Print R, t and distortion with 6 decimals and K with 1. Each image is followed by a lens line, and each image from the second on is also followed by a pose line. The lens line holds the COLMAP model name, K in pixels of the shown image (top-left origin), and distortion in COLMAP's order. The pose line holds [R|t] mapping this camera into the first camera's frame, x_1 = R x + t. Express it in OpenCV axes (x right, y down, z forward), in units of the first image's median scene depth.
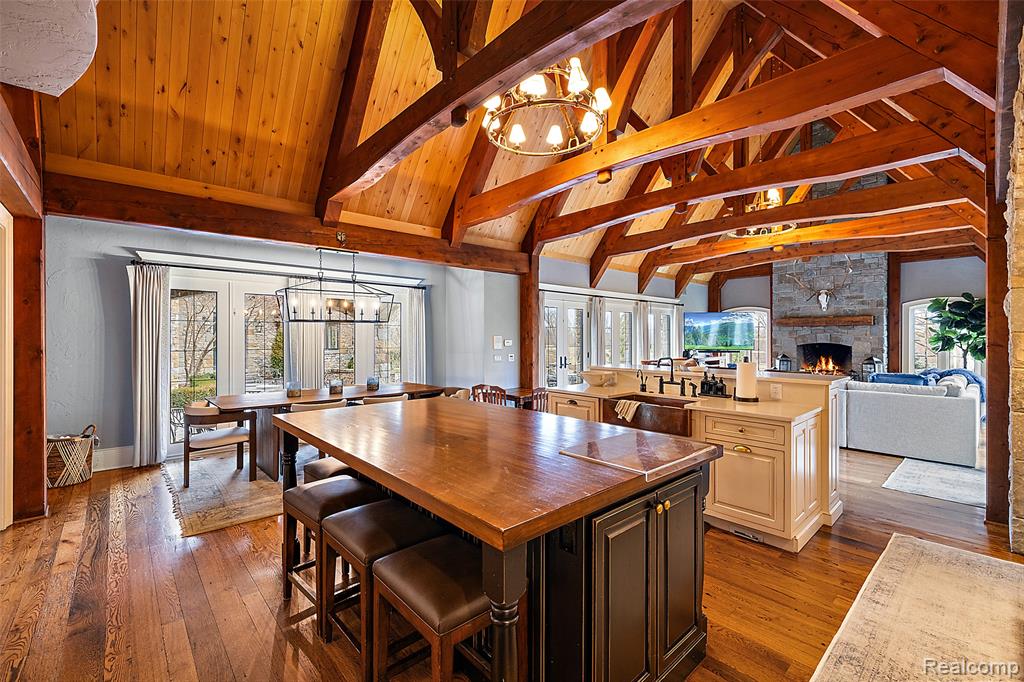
lens RADIAL K [[435.0, 0, 506.1], [0, 435.0, 336.3], [0, 0, 1]] dist [0.003295, 0.000476]
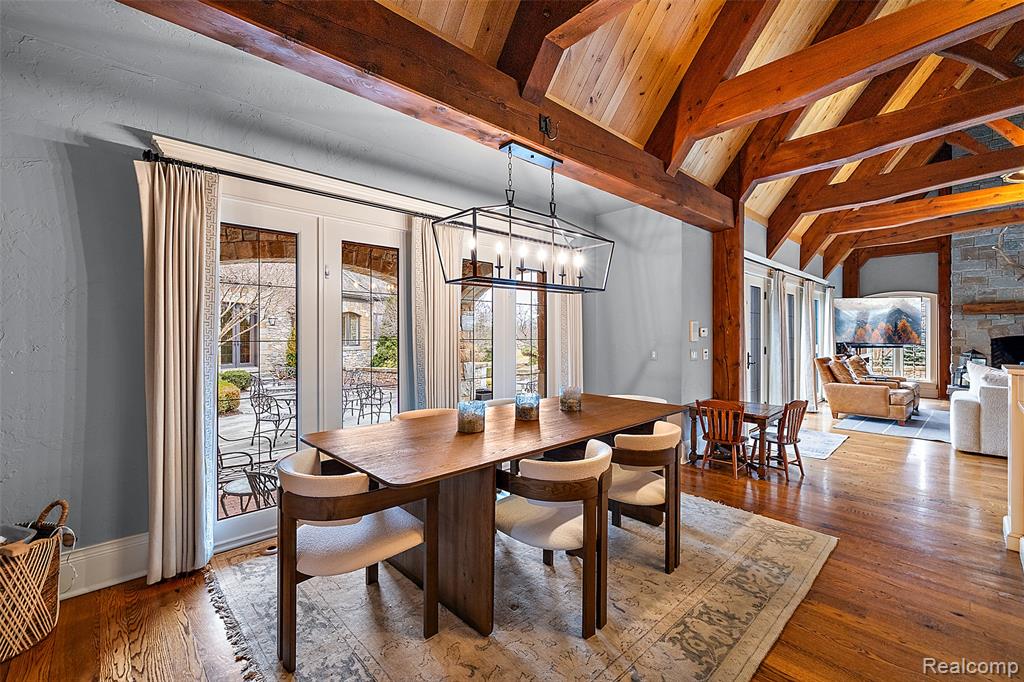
lens RADIAL K [[435.0, 0, 508.2], [0, 435.0, 334.5], [0, 0, 1]] dist [0.003295, 0.000476]
pose [[0.999787, 0.001127, 0.020620, -0.308878], [-0.001189, 0.999995, 0.003030, 0.016913], [-0.020616, -0.003054, 0.999783, 0.337398]]
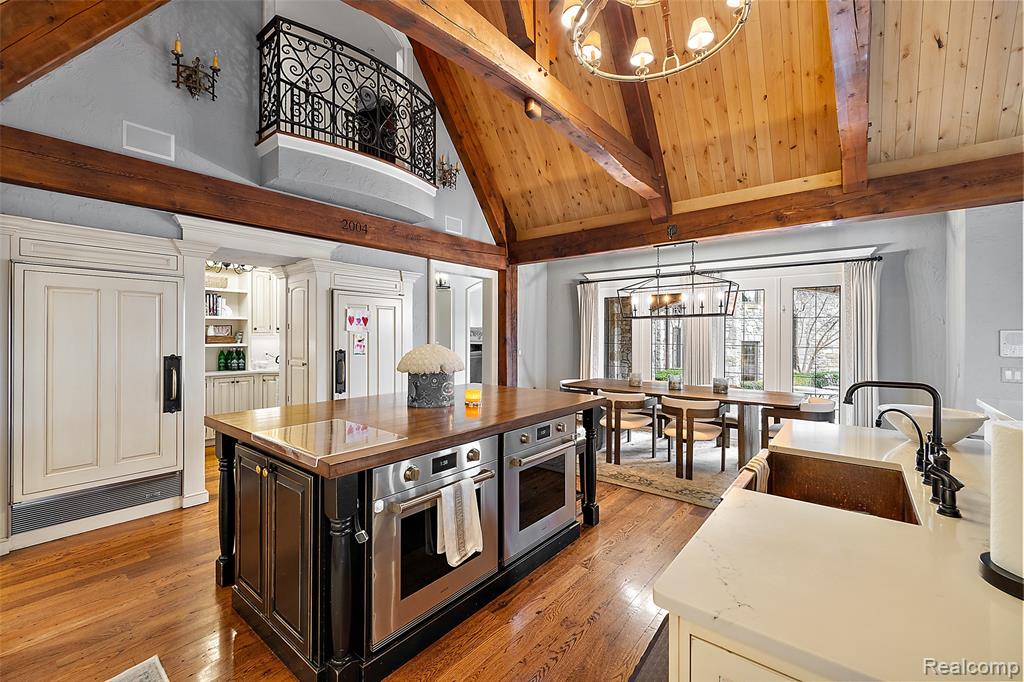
lens RADIAL K [[435.0, 0, 513.2], [0, 435.0, 334.6], [0, 0, 1]] dist [0.003295, 0.000476]
pose [[0.158821, 0.004055, -0.987299, 0.379226], [-0.000173, 0.999992, 0.004079, 0.002018], [0.987307, -0.000477, 0.158821, 0.349453]]
